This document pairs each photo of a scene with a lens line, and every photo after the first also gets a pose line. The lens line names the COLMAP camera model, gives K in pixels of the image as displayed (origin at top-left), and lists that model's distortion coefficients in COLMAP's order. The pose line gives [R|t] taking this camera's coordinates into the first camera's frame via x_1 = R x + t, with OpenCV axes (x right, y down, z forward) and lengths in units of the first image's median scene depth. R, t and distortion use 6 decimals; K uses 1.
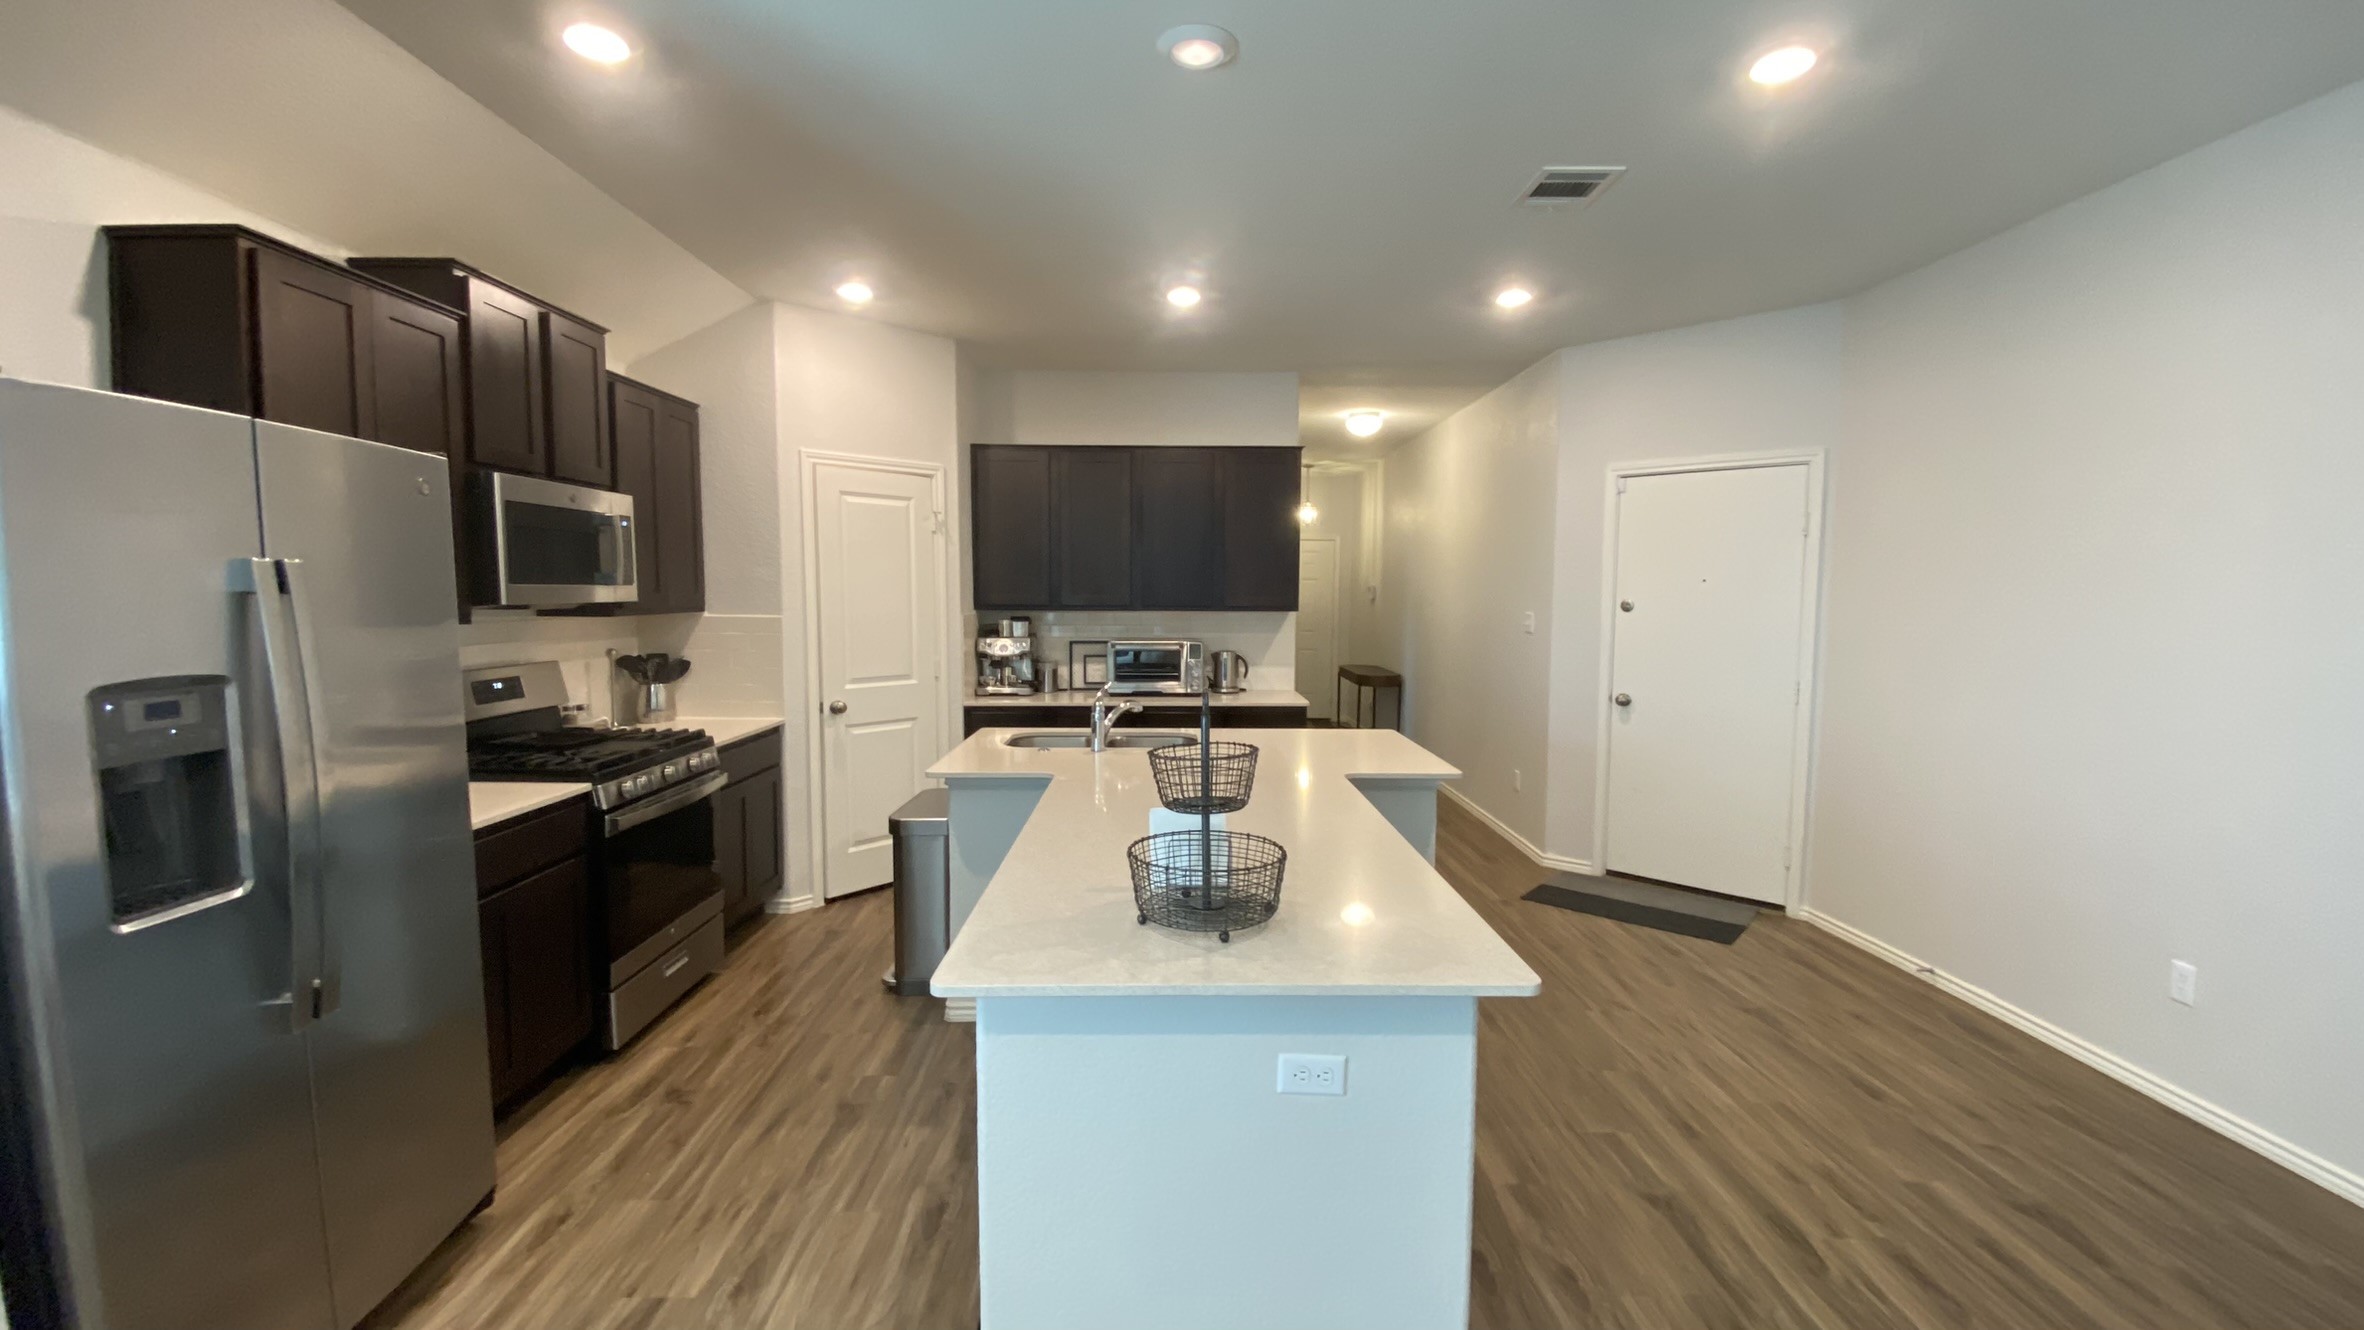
lens RADIAL K [[954.0, 0, 1174.7], [0, 954.0, 671.0], [0, 0, 1]] dist [0.032259, -0.025606]
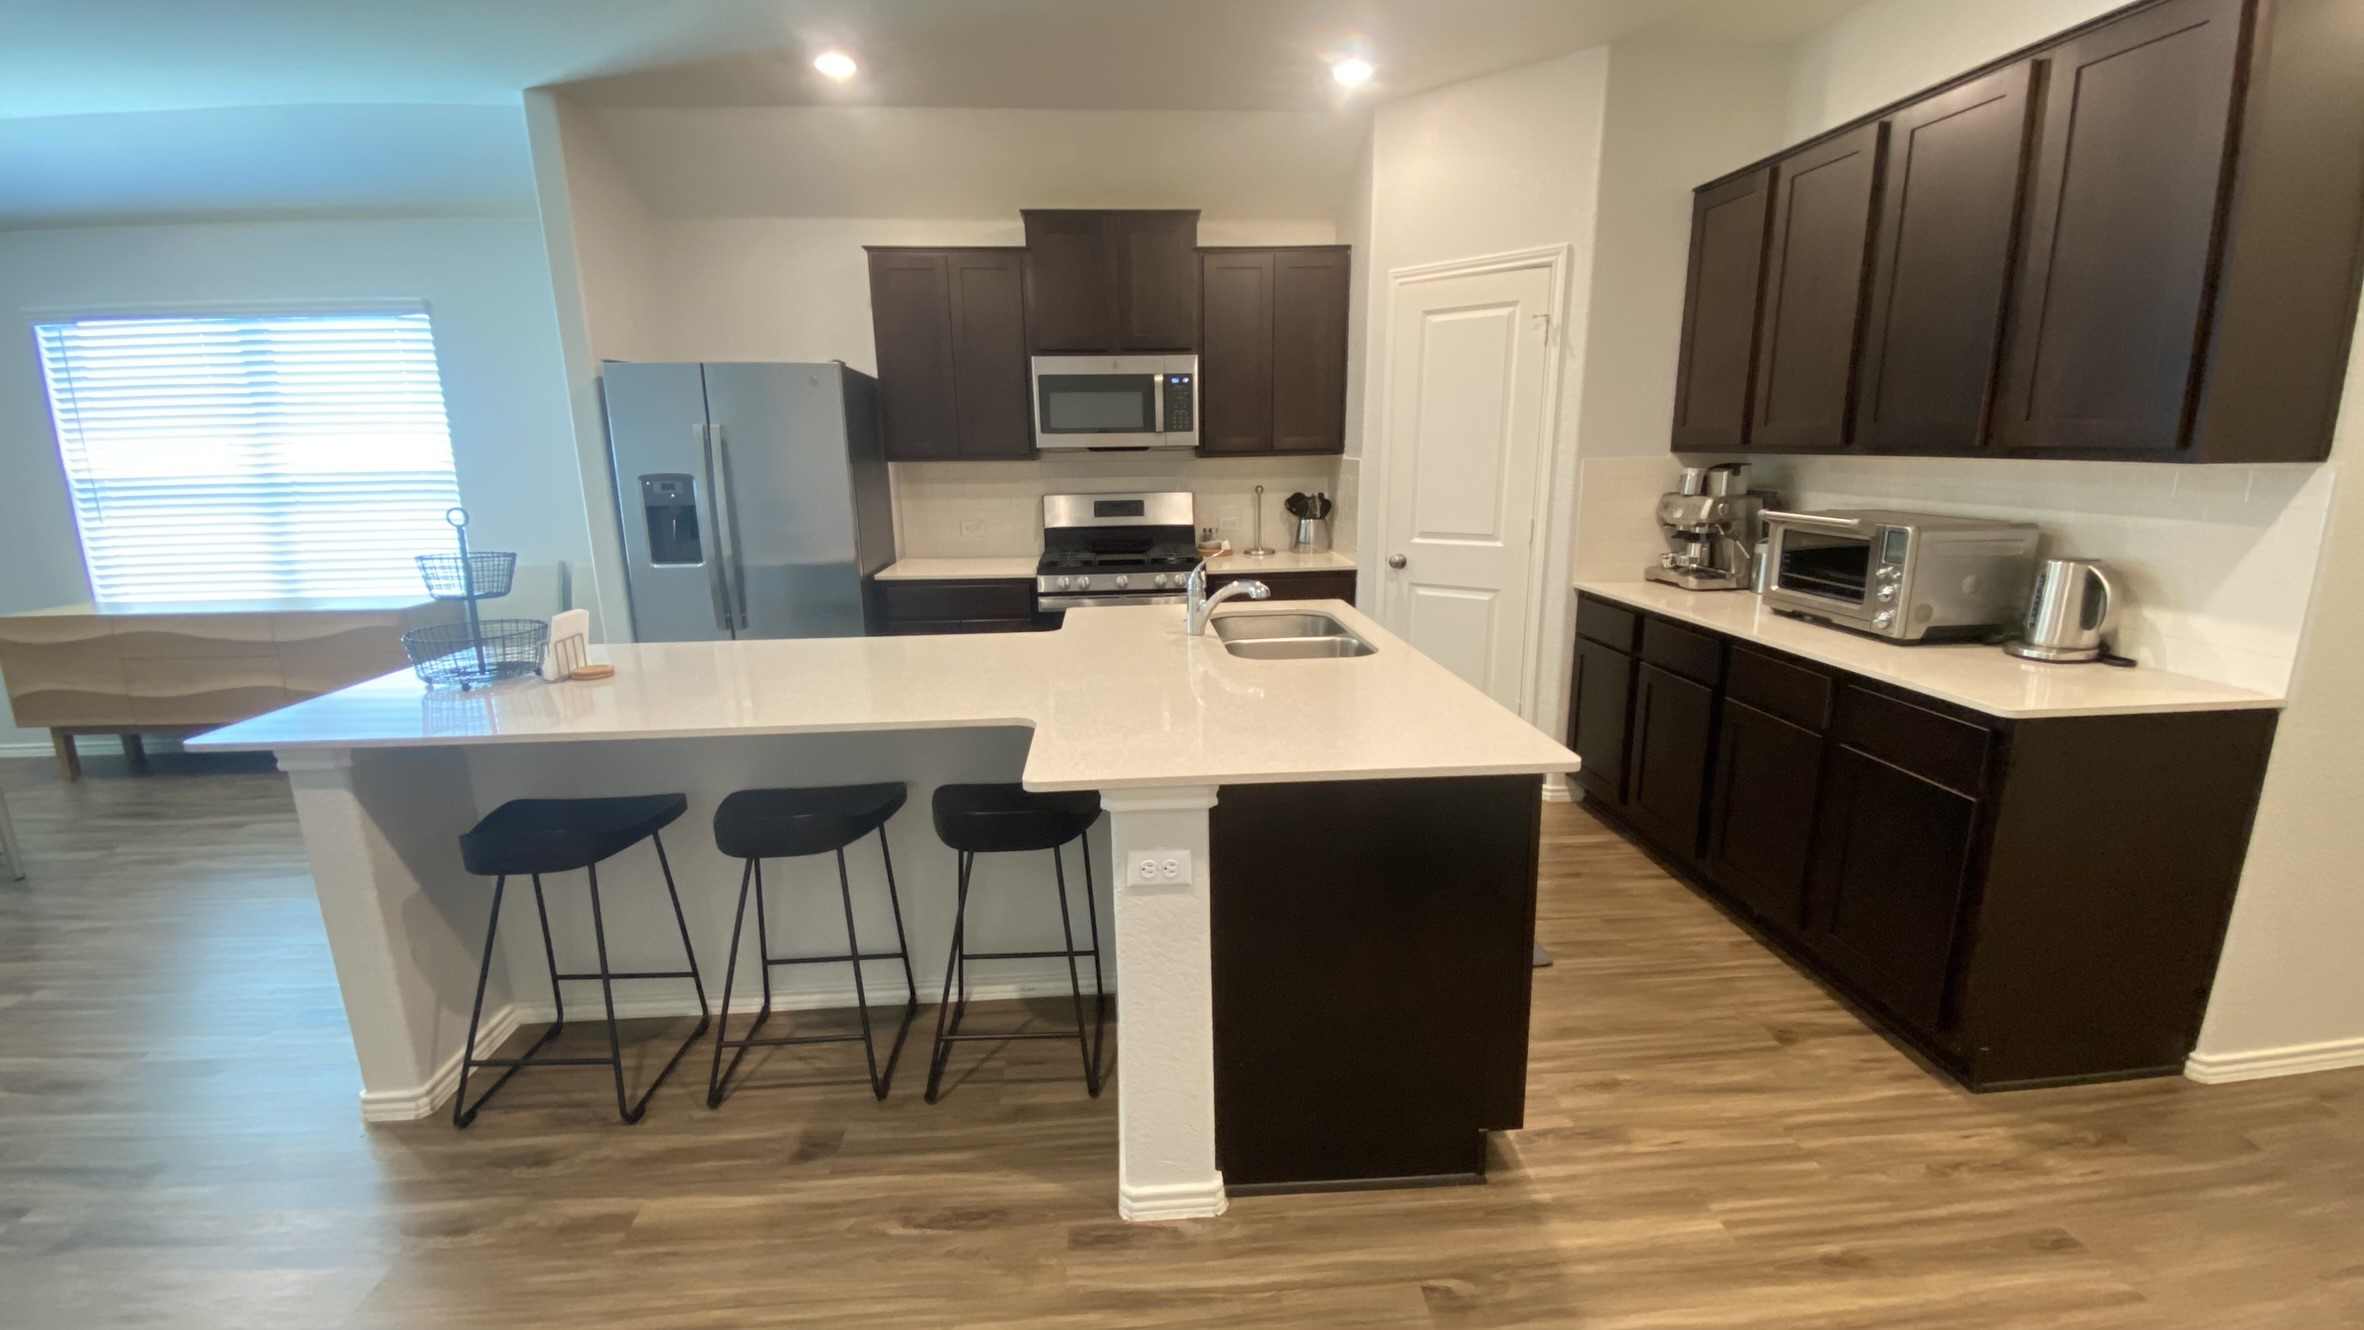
lens RADIAL K [[954.0, 0, 1174.7], [0, 954.0, 671.0], [0, 0, 1]] dist [0.032259, -0.025606]
pose [[0.053689, 0.220929, -0.973811, 0.638202], [-0.068884, 0.973714, 0.217109, -0.050598], [0.996179, 0.055424, 0.067497, 0.845207]]
